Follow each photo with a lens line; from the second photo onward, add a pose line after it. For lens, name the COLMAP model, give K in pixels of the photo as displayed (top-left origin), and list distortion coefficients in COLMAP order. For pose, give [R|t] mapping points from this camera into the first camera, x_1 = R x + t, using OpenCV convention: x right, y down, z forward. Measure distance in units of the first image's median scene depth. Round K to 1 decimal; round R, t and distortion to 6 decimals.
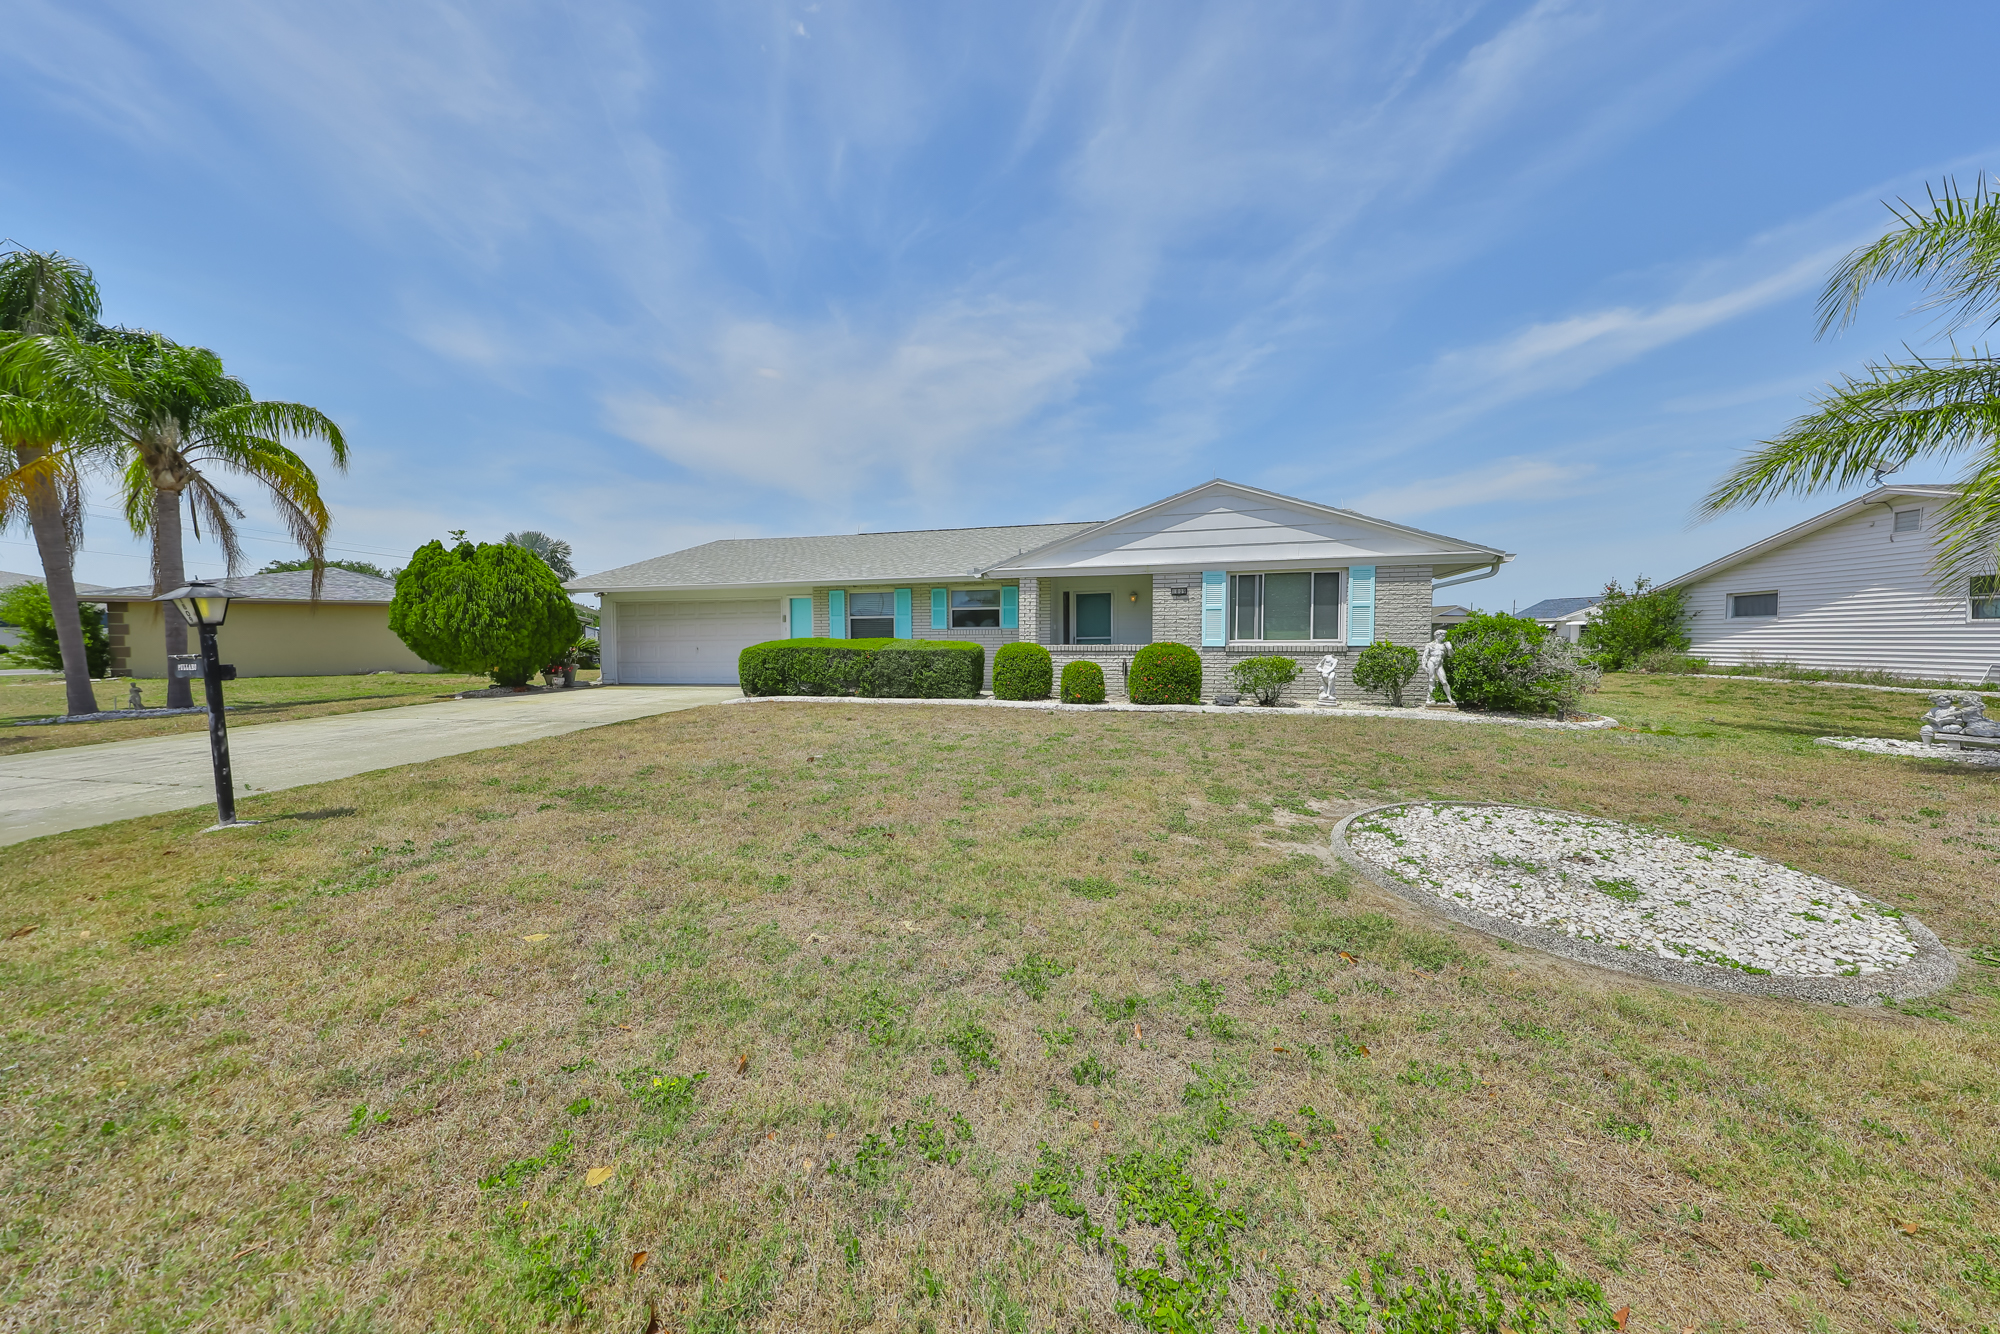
lens RADIAL K [[619.8, 0, 1016.3], [0, 619.8, 681.0], [0, 0, 1]] dist [-0.004810, 0.001142]
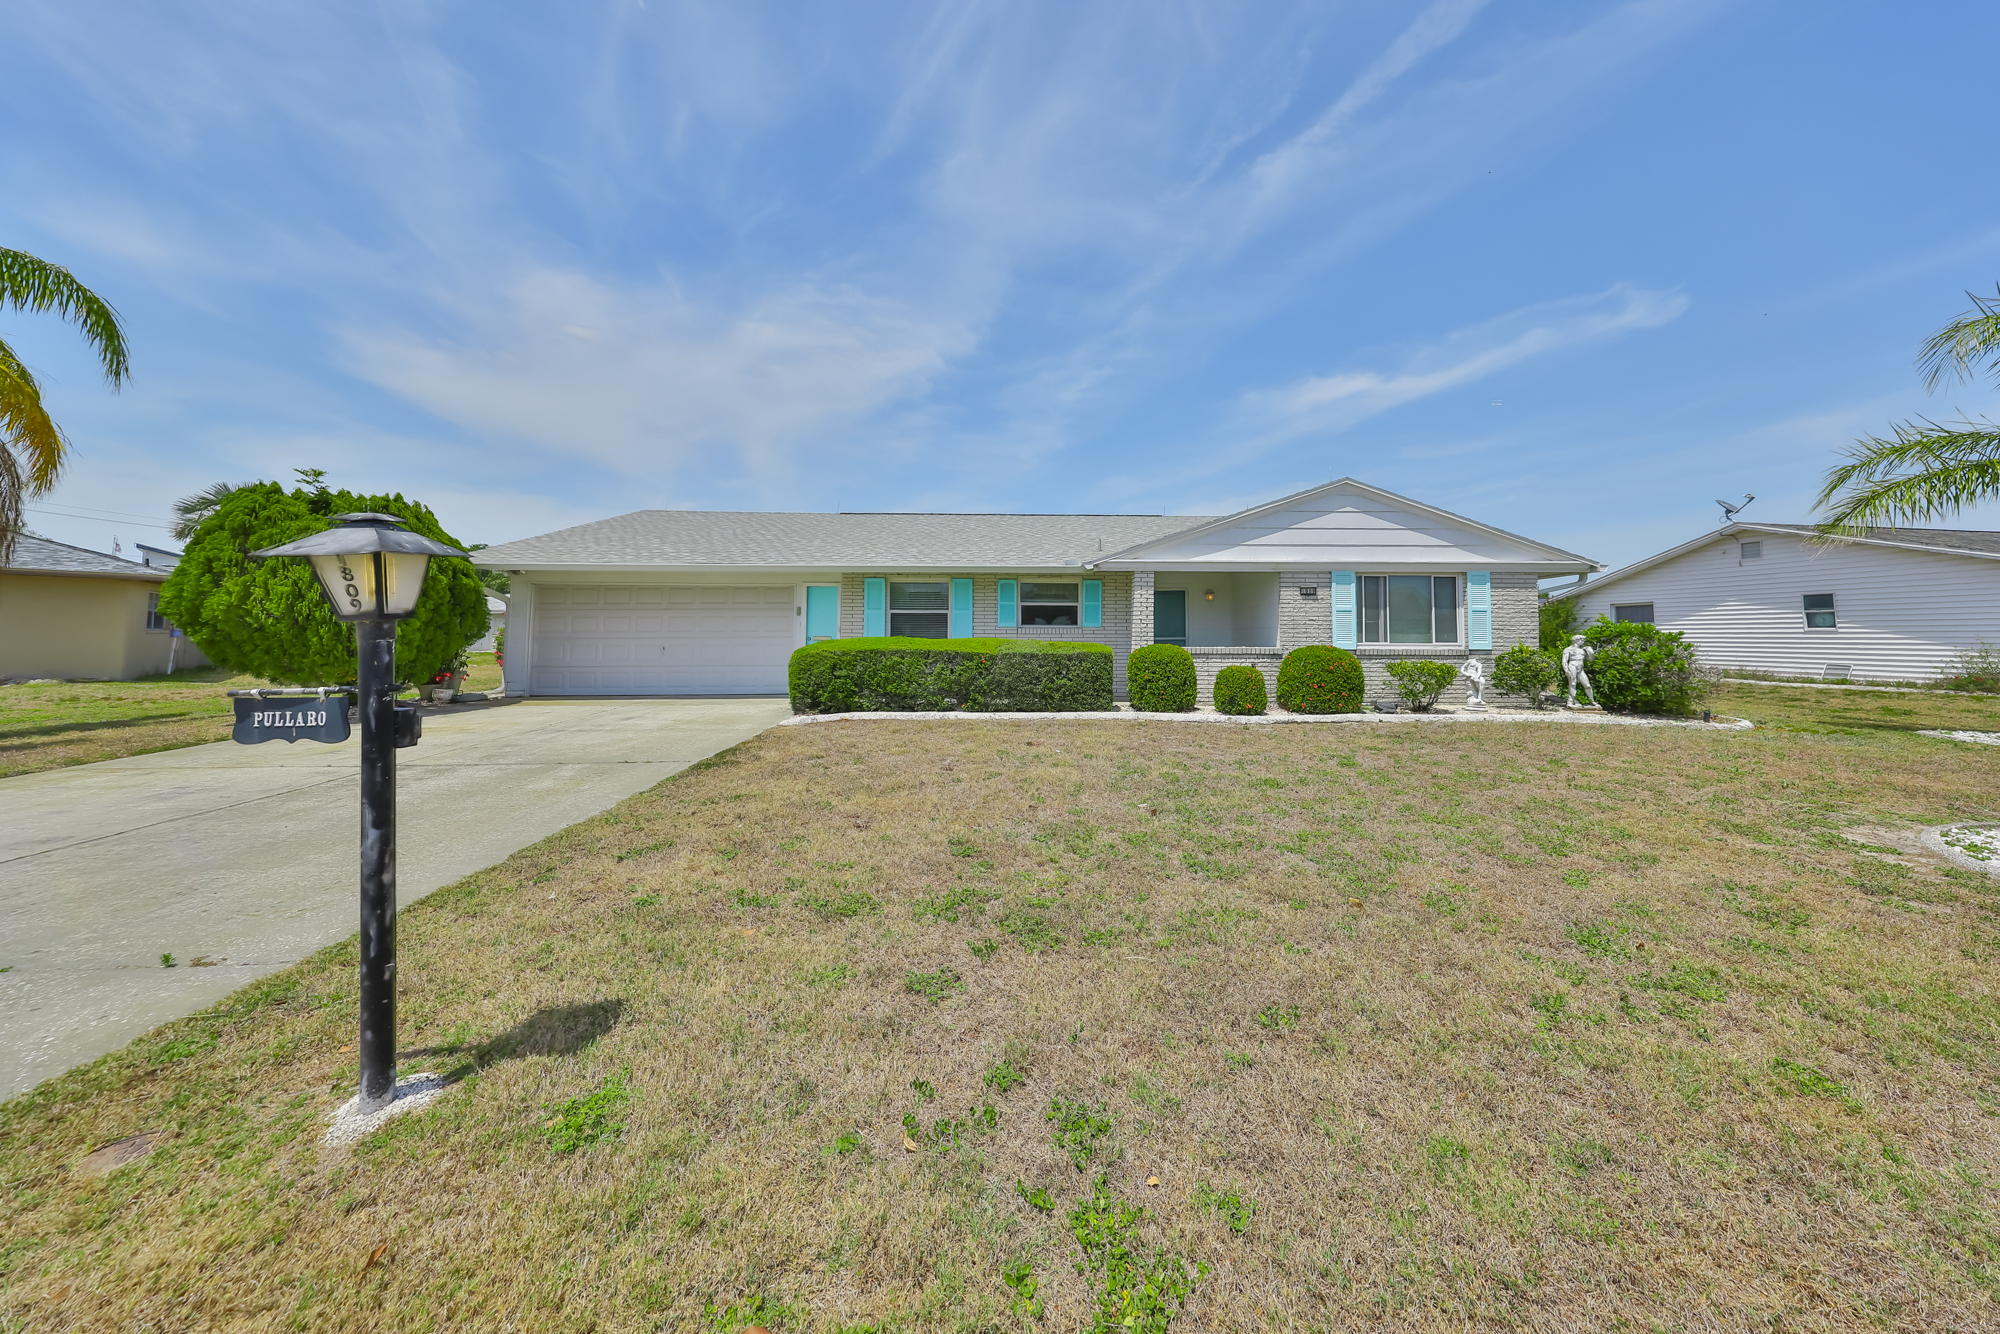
lens RADIAL K [[619.8, 0, 974.7], [0, 619.8, 615.0], [0, 0, 1]] dist [-0.004810, 0.001142]
pose [[0.963778, 0.016326, 0.266205, -0.377336], [0.009251, 0.995478, -0.094541, -0.018563], [-0.266545, 0.093579, 0.959269, 0.182974]]
